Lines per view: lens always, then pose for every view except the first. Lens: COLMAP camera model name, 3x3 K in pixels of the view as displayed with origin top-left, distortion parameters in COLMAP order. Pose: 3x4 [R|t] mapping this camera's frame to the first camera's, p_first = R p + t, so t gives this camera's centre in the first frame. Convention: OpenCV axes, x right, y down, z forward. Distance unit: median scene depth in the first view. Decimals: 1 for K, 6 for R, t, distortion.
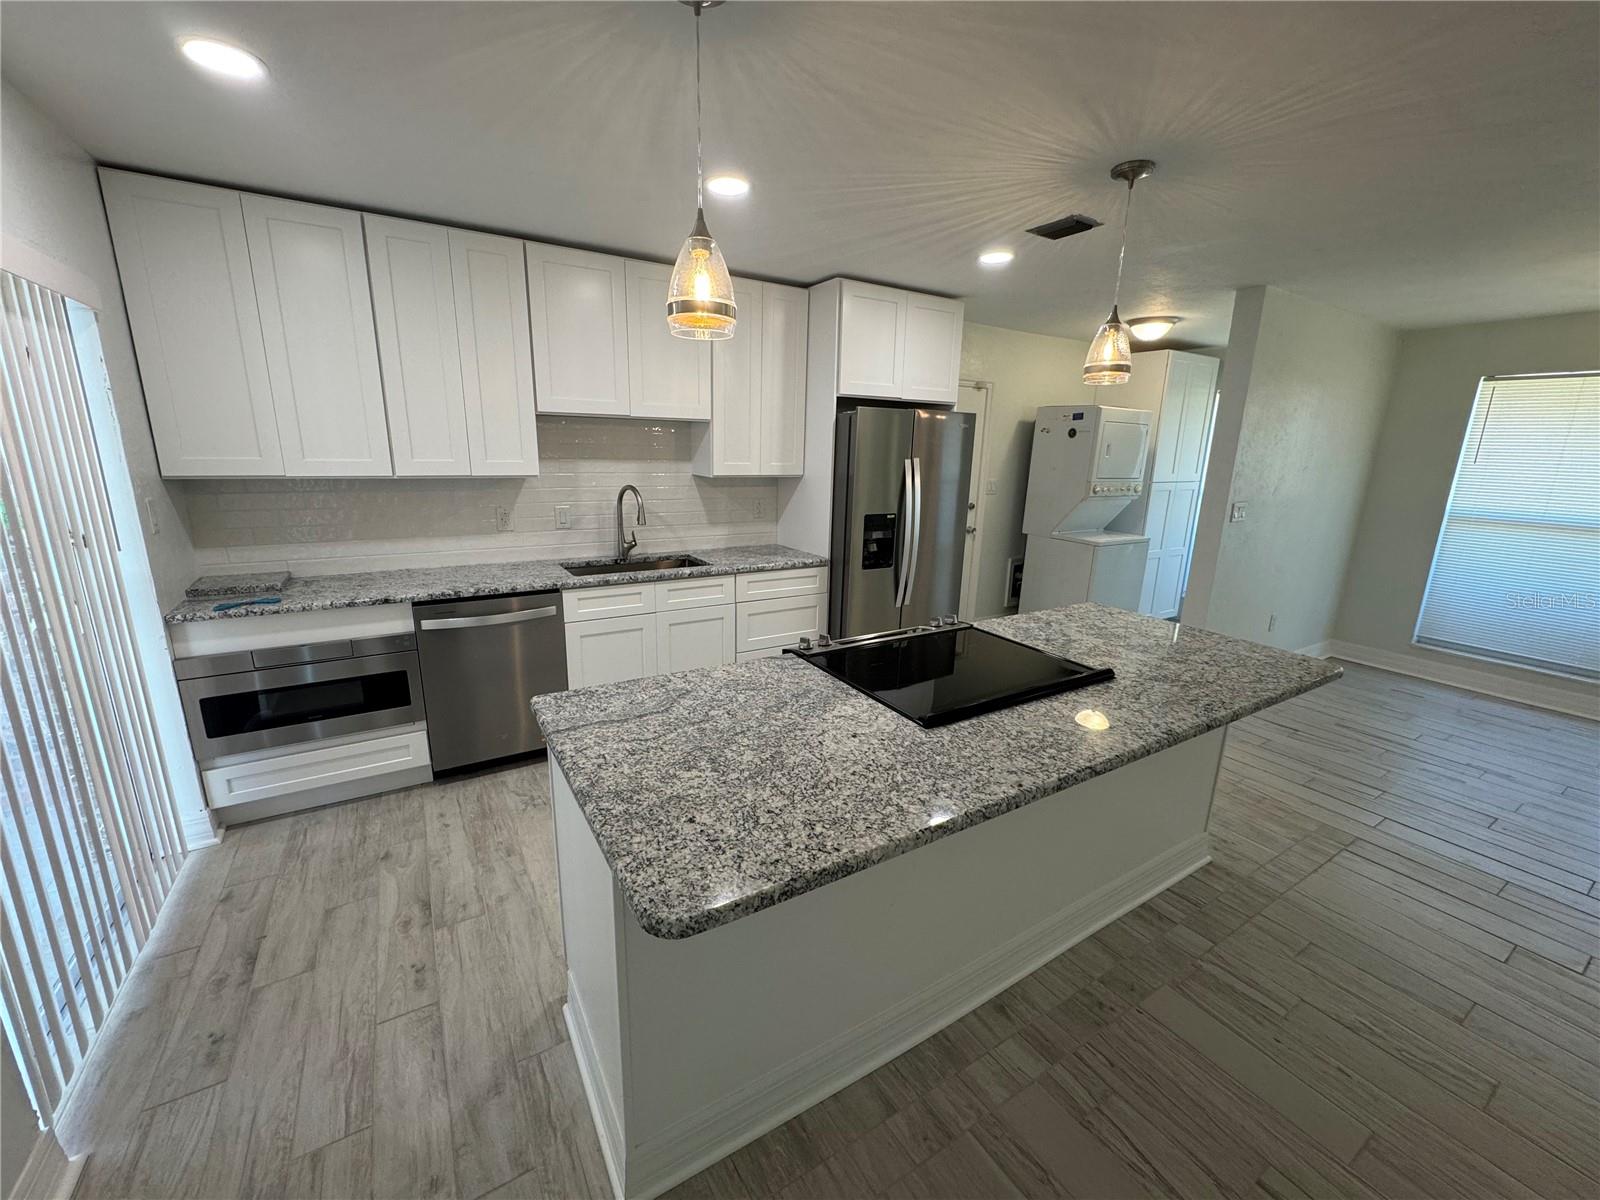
lens RADIAL K [[640.9, 0, 801.0], [0, 640.9, 602.7], [0, 0, 1]] dist [-0.004123, 0.000287]
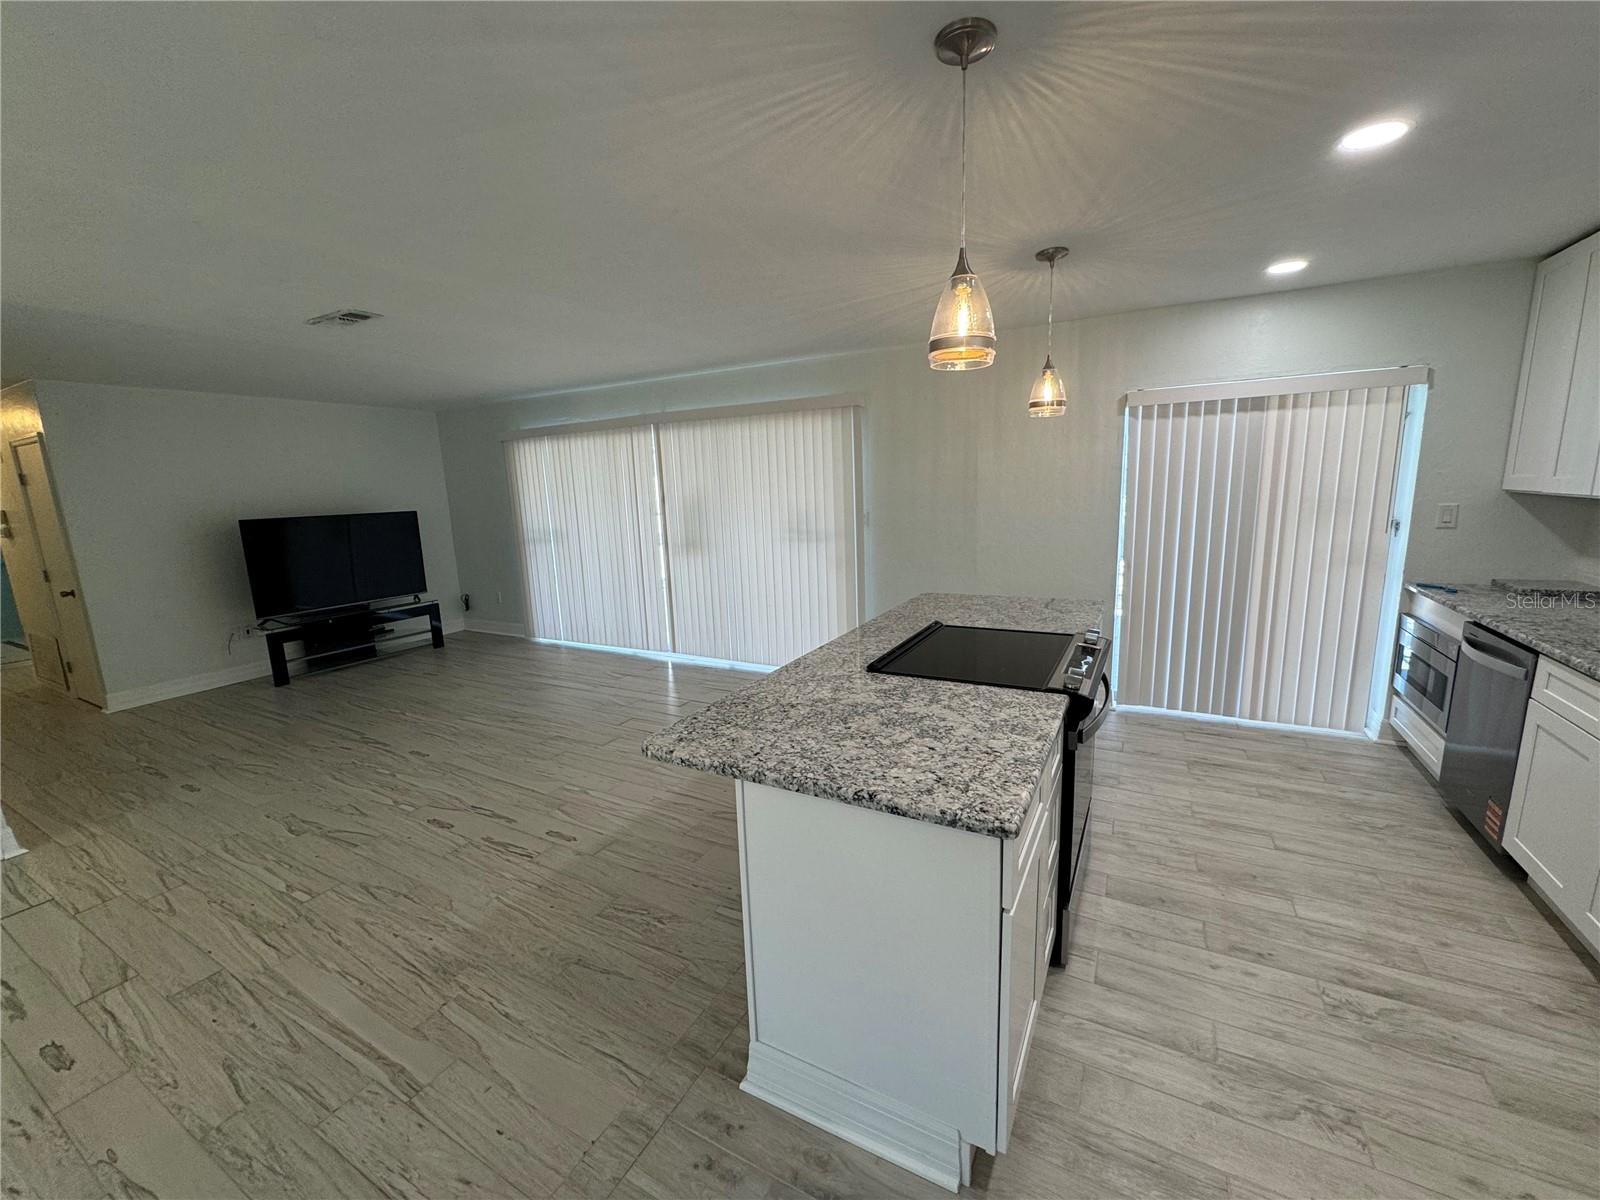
lens RADIAL K [[640.9, 0, 802.9], [0, 640.9, 603.8], [0, 0, 1]] dist [-0.004123, 0.000287]
pose [[-0.868277, 0.099531, -0.485993, 0.904349], [-0.105051, 0.920558, 0.376215, -0.327493], [0.484829, 0.377713, -0.788843, 1.439036]]
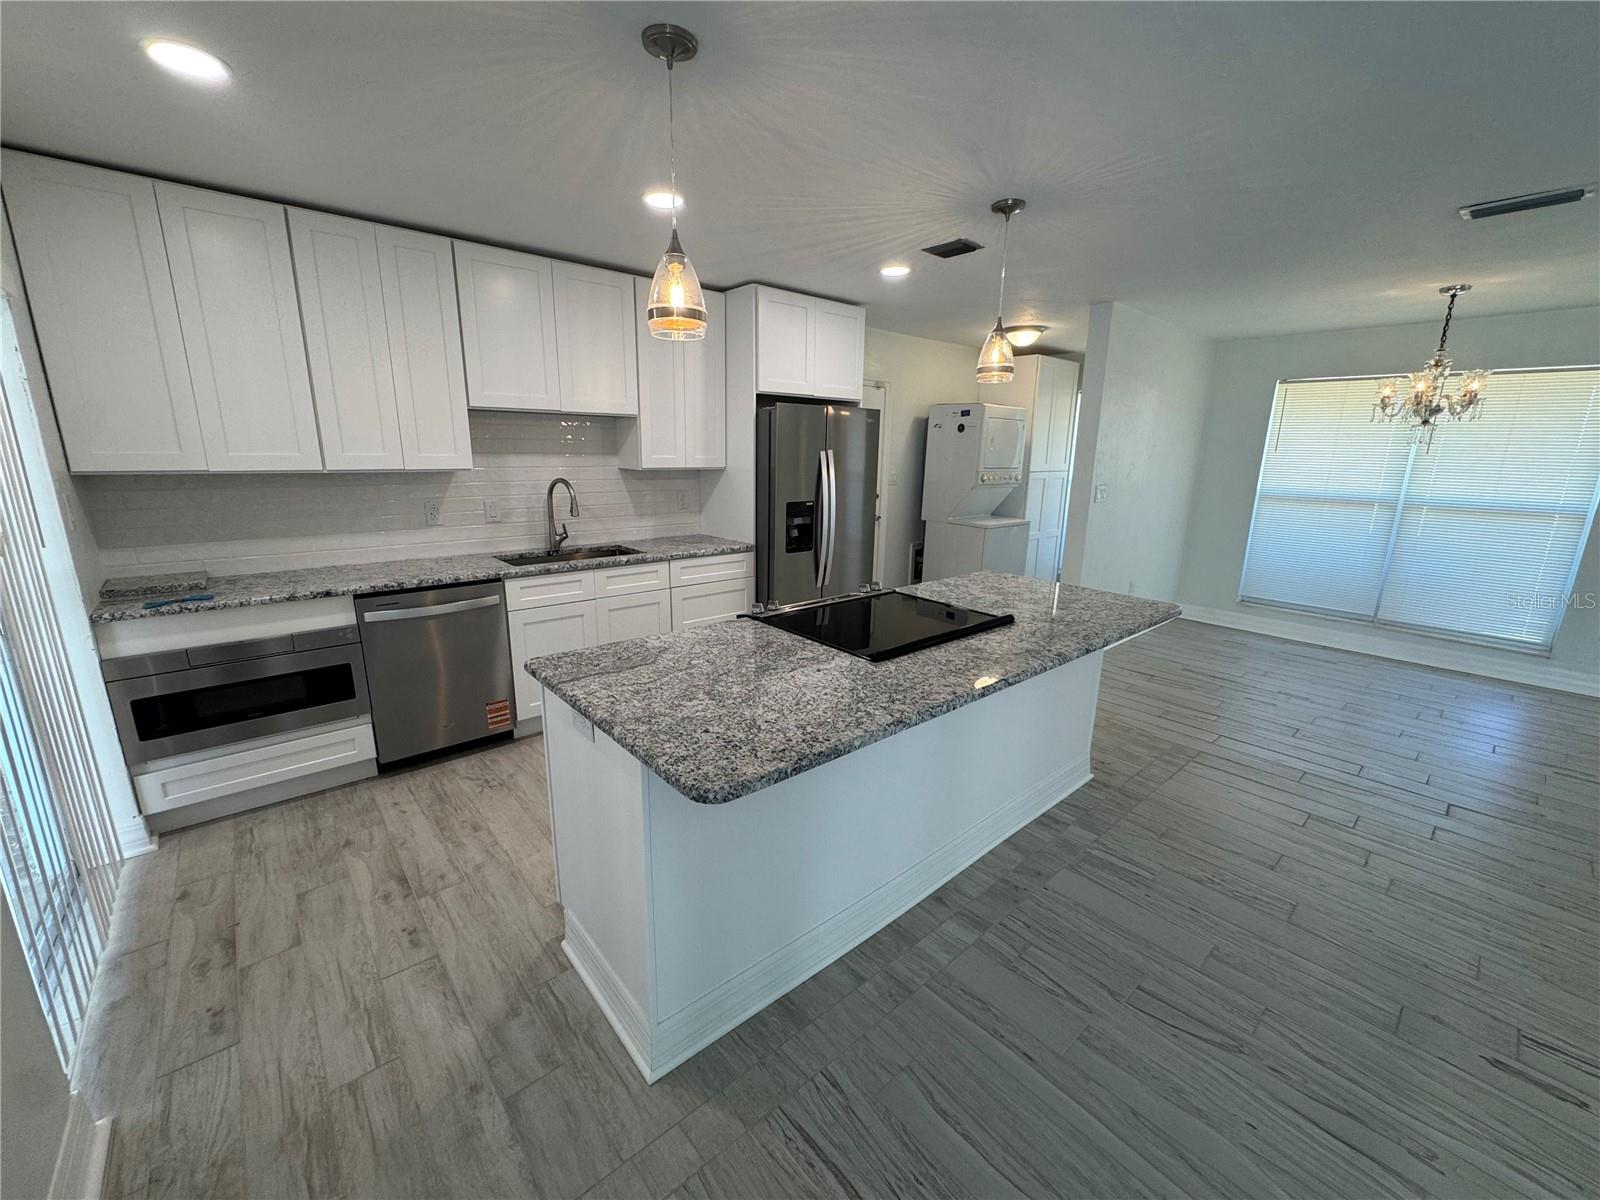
lens RADIAL K [[640.9, 0, 801.8], [0, 640.9, 602.9], [0, 0, 1]] dist [-0.004123, 0.000287]
pose [[0.986337, -0.046570, 0.158020, -0.082382], [0.046690, 0.998905, 0.002957, 0.046828], [-0.157985, 0.004461, 0.987431, -0.116404]]
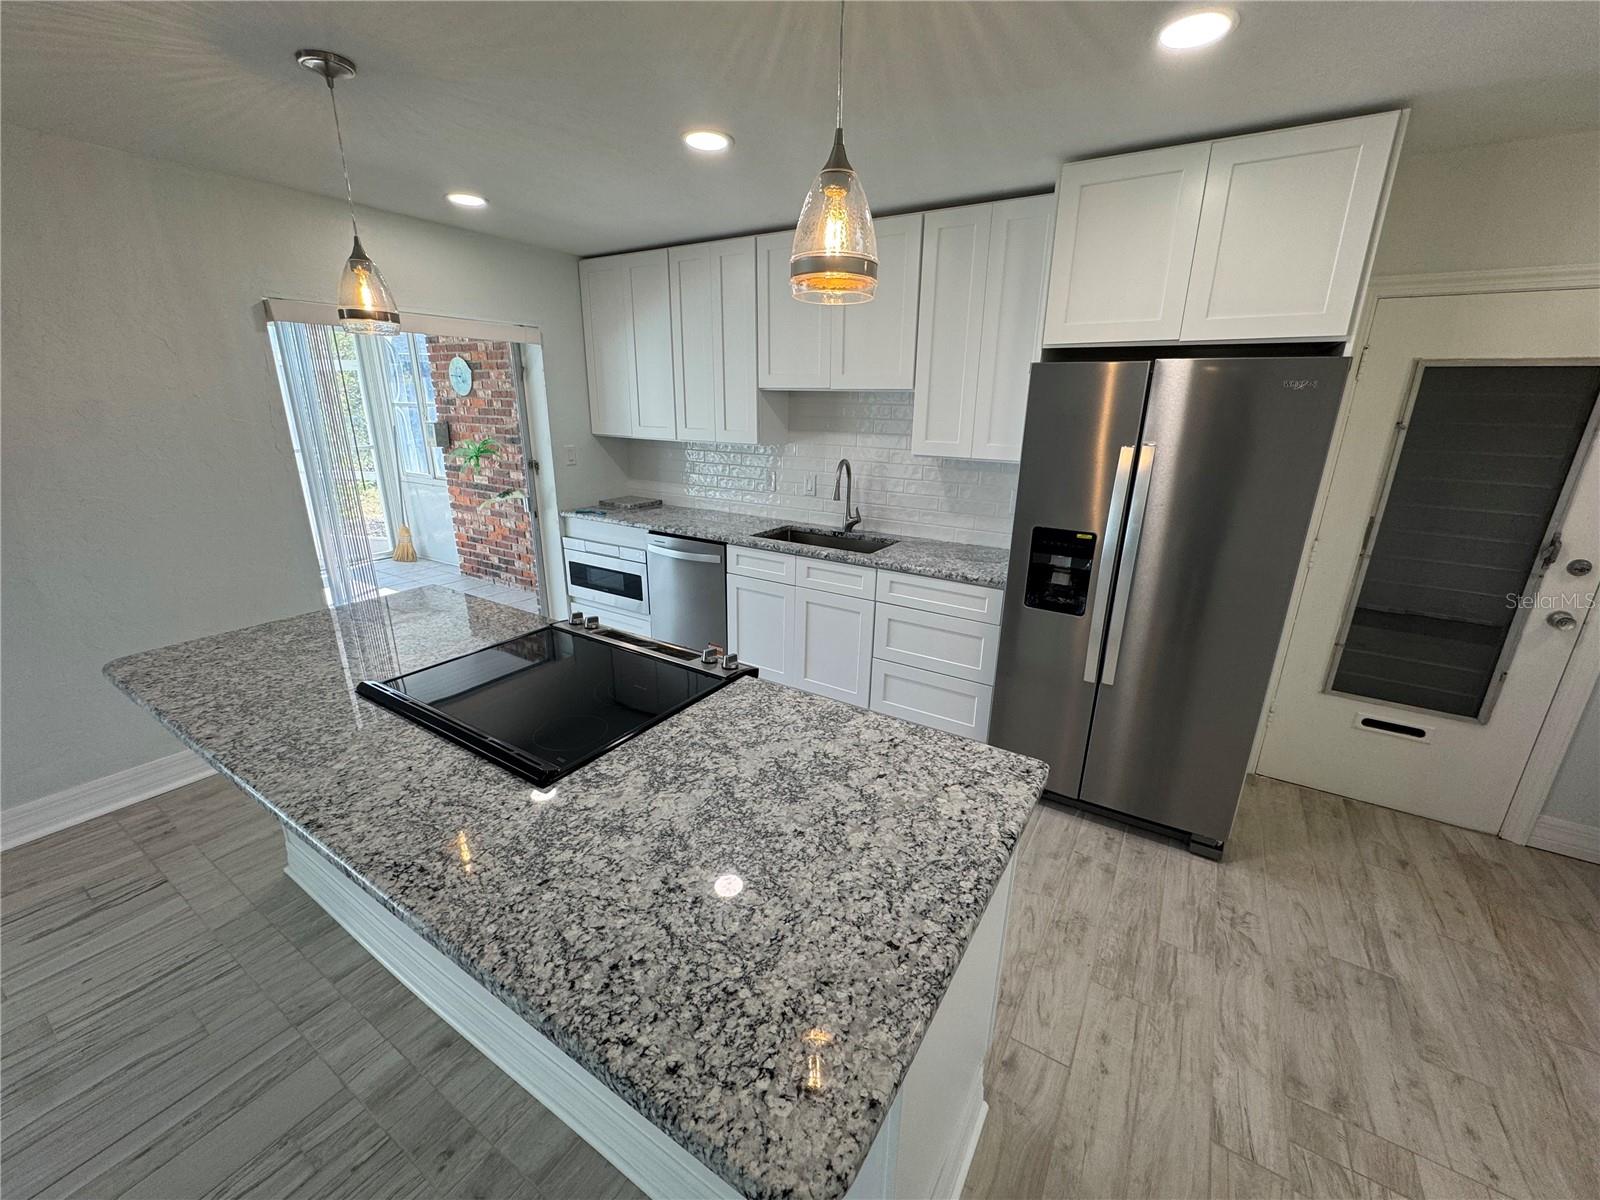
lens RADIAL K [[640.9, 0, 797.6], [0, 640.9, 600.6], [0, 0, 1]] dist [-0.004123, 0.000287]
pose [[0.437120, 0.254237, -0.862722, 0.892908], [-0.220387, 0.960251, 0.171312, -0.185989], [0.871984, 0.115249, 0.475775, 0.716947]]
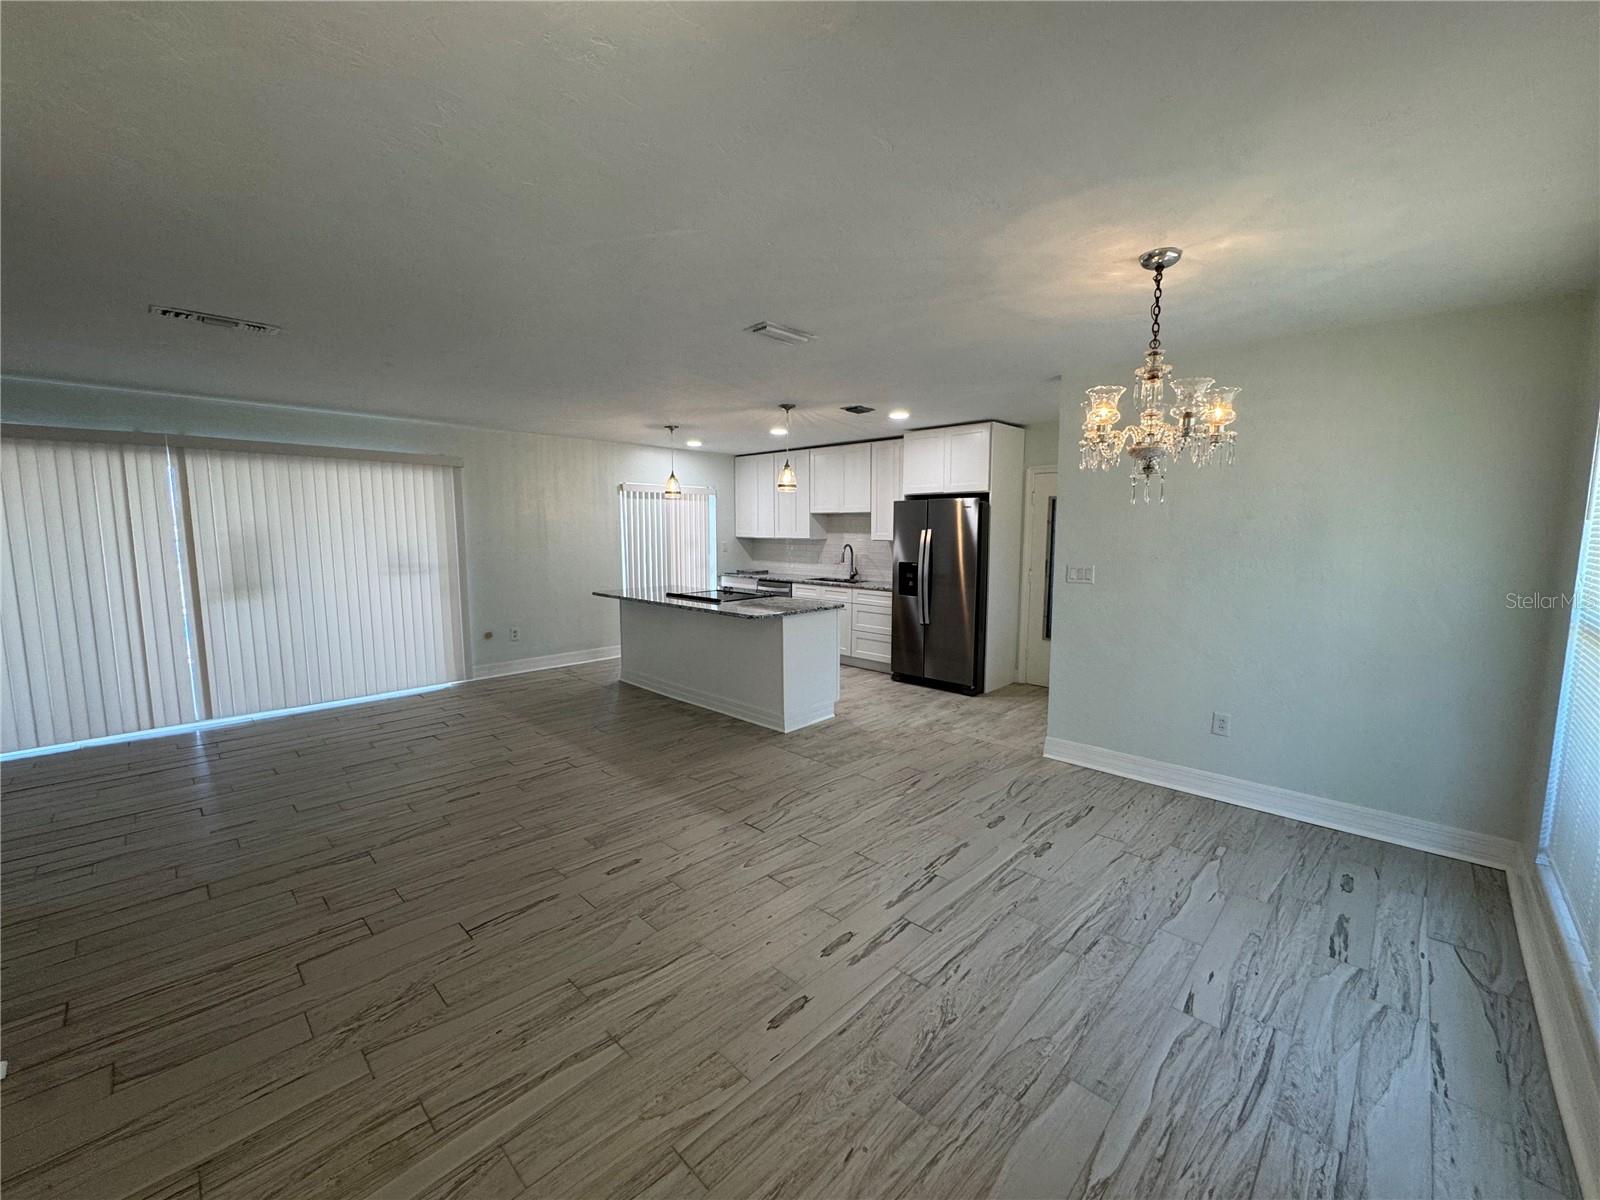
lens RADIAL K [[640.9, 0, 800.6], [0, 640.9, 608.0], [0, 0, 1]] dist [-0.004123, 0.000287]
pose [[0.247442, 0.097908, -0.963943, 2.561347], [-0.229937, 0.972394, 0.039741, -0.039315], [0.941223, 0.211813, 0.263124, 0.498847]]
